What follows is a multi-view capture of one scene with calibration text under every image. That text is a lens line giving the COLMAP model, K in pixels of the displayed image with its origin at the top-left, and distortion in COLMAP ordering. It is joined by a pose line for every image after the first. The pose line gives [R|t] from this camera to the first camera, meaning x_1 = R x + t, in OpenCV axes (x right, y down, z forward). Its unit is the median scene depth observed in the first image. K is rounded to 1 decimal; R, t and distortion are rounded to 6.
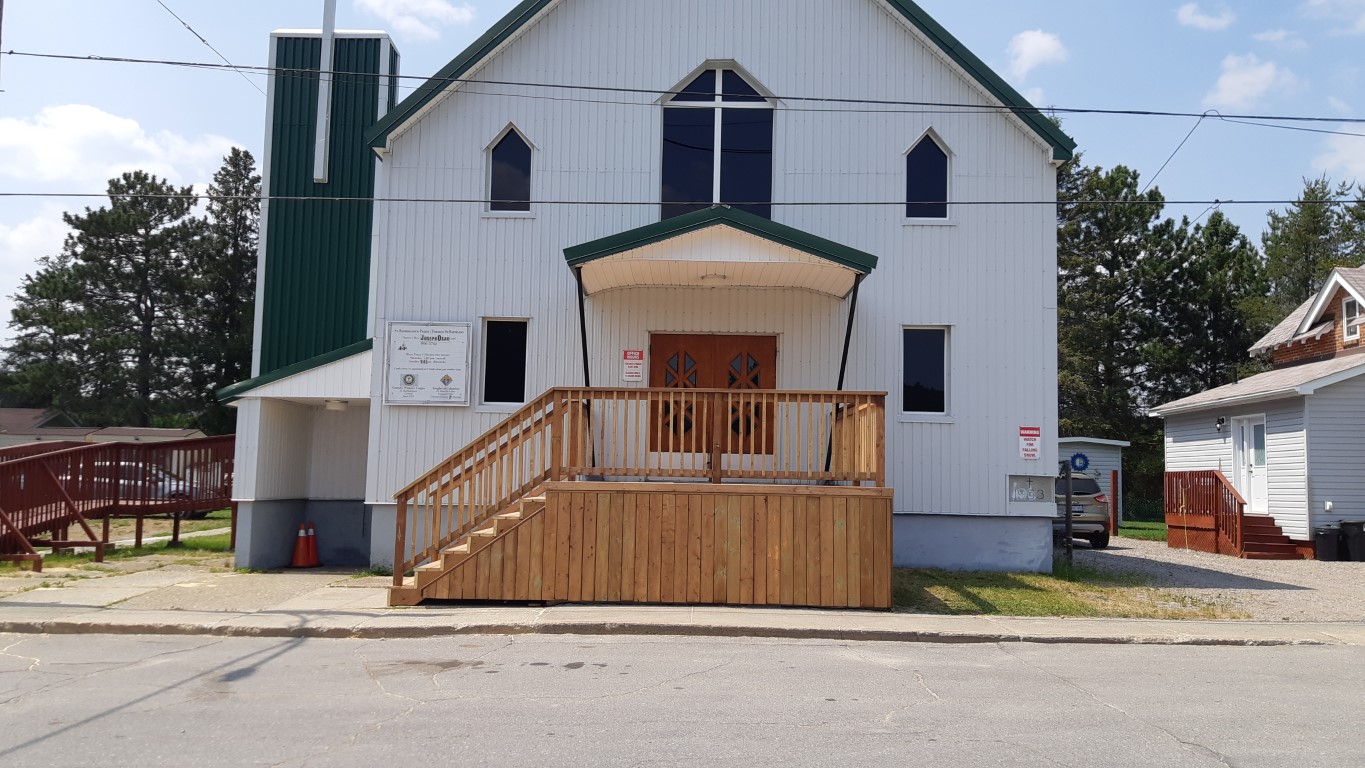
lens RADIAL K [[1056.8, 0, 664.3], [0, 1056.8, 388.8], [0, 0, 1]] dist [0.121418, -0.228704]
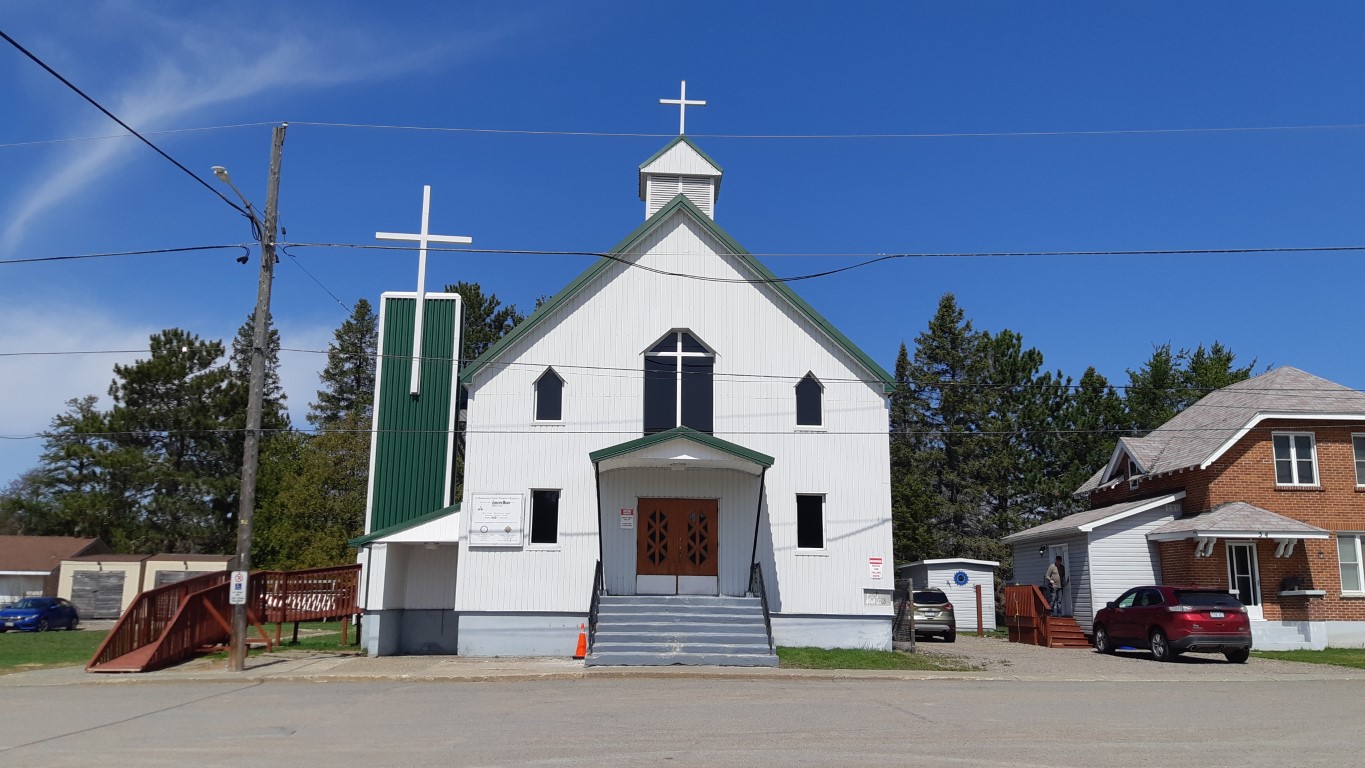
lens RADIAL K [[1056.8, 0, 664.3], [0, 1056.8, 388.8], [0, 0, 1]] dist [0.121418, -0.228704]
pose [[0.999191, 0.000053, 0.040223, -0.037020], [0.004222, 0.994336, -0.106200, -0.047070], [-0.040001, 0.106284, 0.993531, -0.586250]]
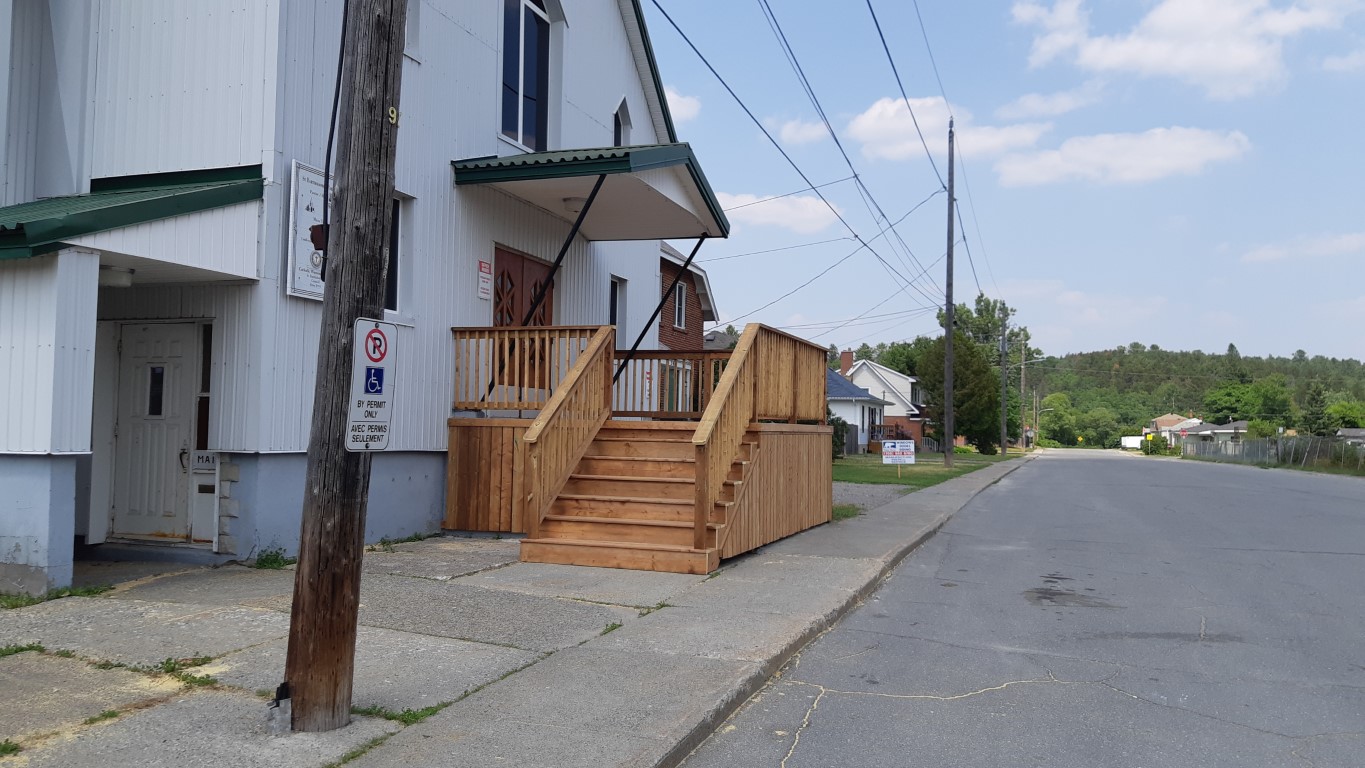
lens RADIAL K [[1056.8, 0, 664.3], [0, 1056.8, 388.8], [0, 0, 1]] dist [0.121418, -0.228704]
pose [[0.327698, 0.024803, 0.944457, -0.776925], [-0.096395, 0.995316, 0.007307, 0.043979], [-0.939852, -0.093435, 0.328554, 0.579054]]
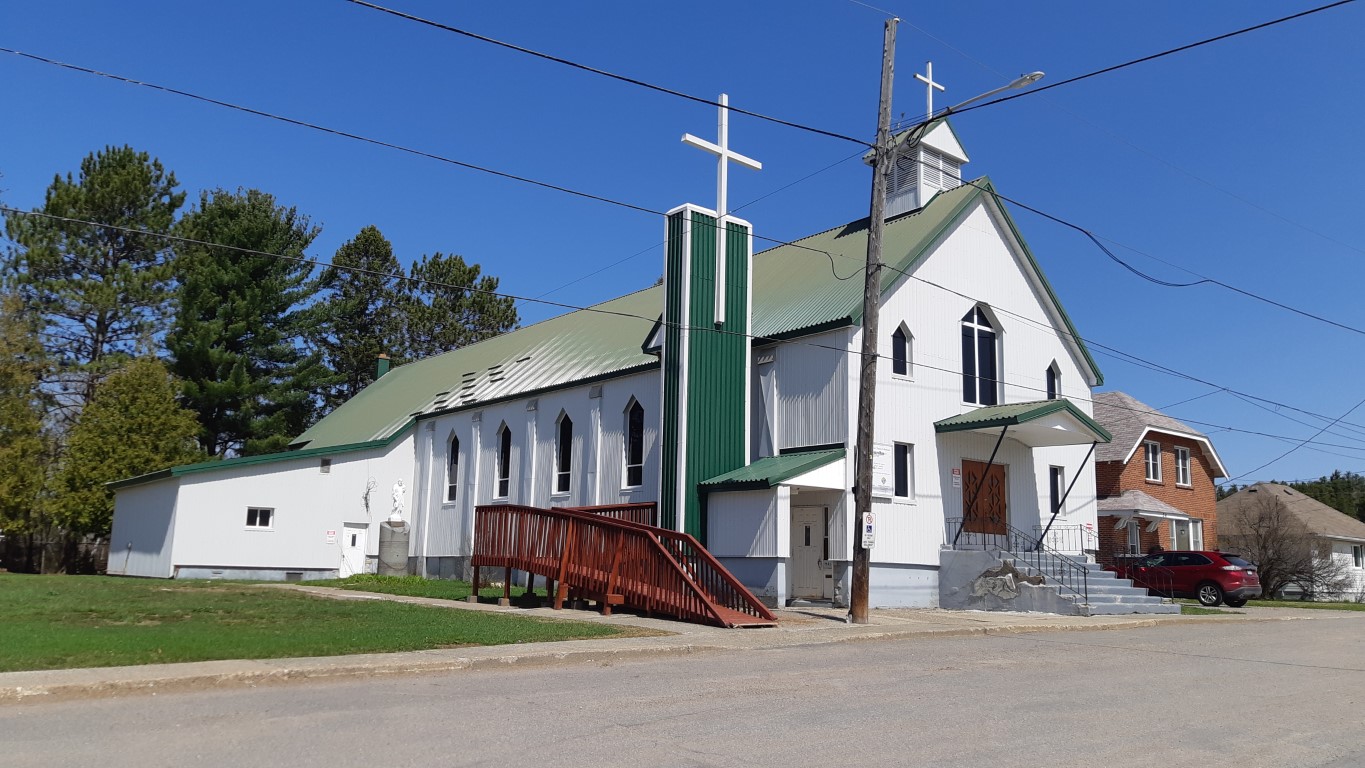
lens RADIAL K [[1056.8, 0, 664.3], [0, 1056.8, 388.8], [0, 0, 1]] dist [0.121418, -0.228704]
pose [[0.774322, 0.108725, 0.623381, -1.424222], [-0.067692, 0.993708, -0.089231, 0.018716], [-0.629160, 0.026896, 0.776810, -0.004282]]
